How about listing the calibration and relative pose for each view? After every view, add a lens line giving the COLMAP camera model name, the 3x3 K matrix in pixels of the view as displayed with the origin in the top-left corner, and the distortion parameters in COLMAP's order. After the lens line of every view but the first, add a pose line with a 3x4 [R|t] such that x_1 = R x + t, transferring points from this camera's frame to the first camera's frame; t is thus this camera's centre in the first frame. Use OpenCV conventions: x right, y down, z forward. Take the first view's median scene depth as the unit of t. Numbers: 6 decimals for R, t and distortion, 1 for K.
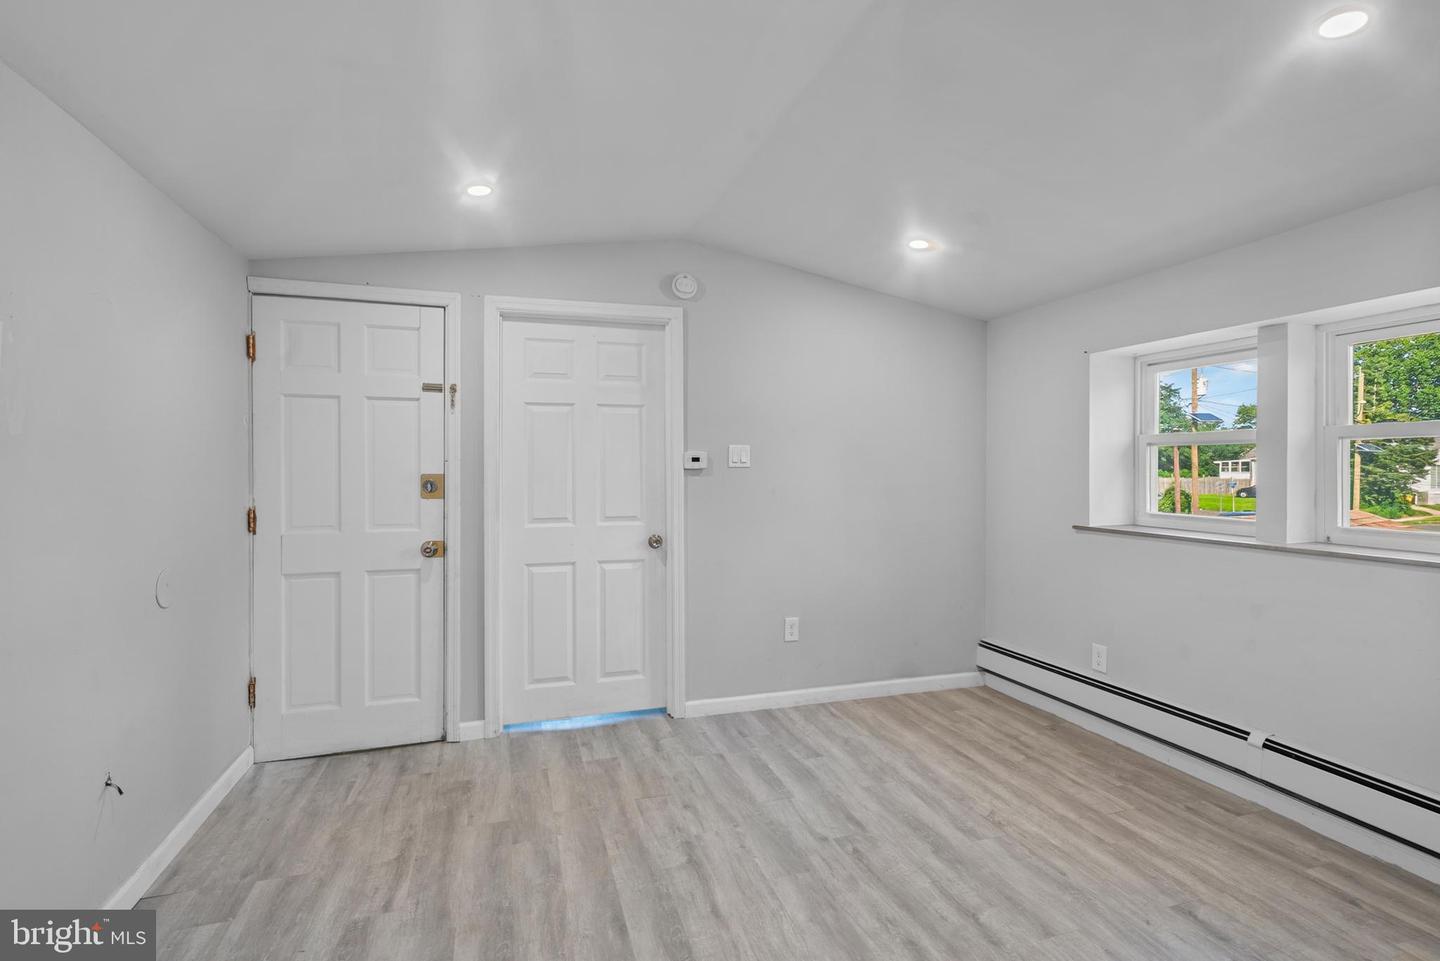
lens RADIAL K [[669.8, 0, 694.7], [0, 669.8, 474.3], [0, 0, 1]] dist [-0.002670, 0.002248]
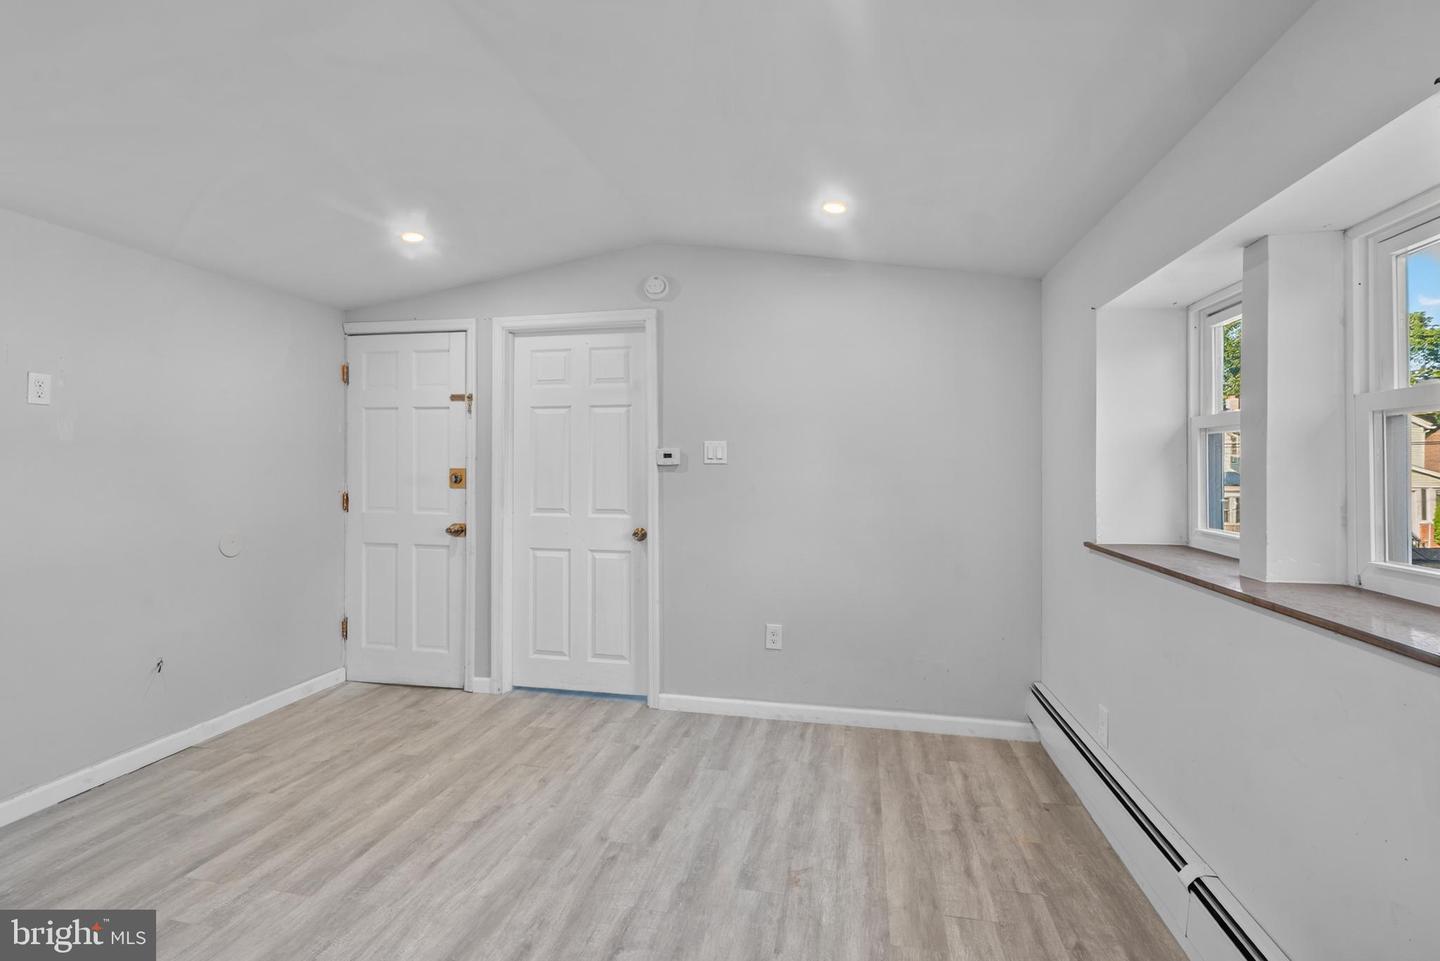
lens RADIAL K [[669.8, 0, 711.8], [0, 669.8, 468.1], [0, 0, 1]] dist [-0.002670, 0.002248]
pose [[0.874387, 0.004361, -0.485210, 0.621808], [-0.009474, 0.999922, -0.008085, 0.005052], [0.485137, 0.011667, 0.874360, 0.162859]]
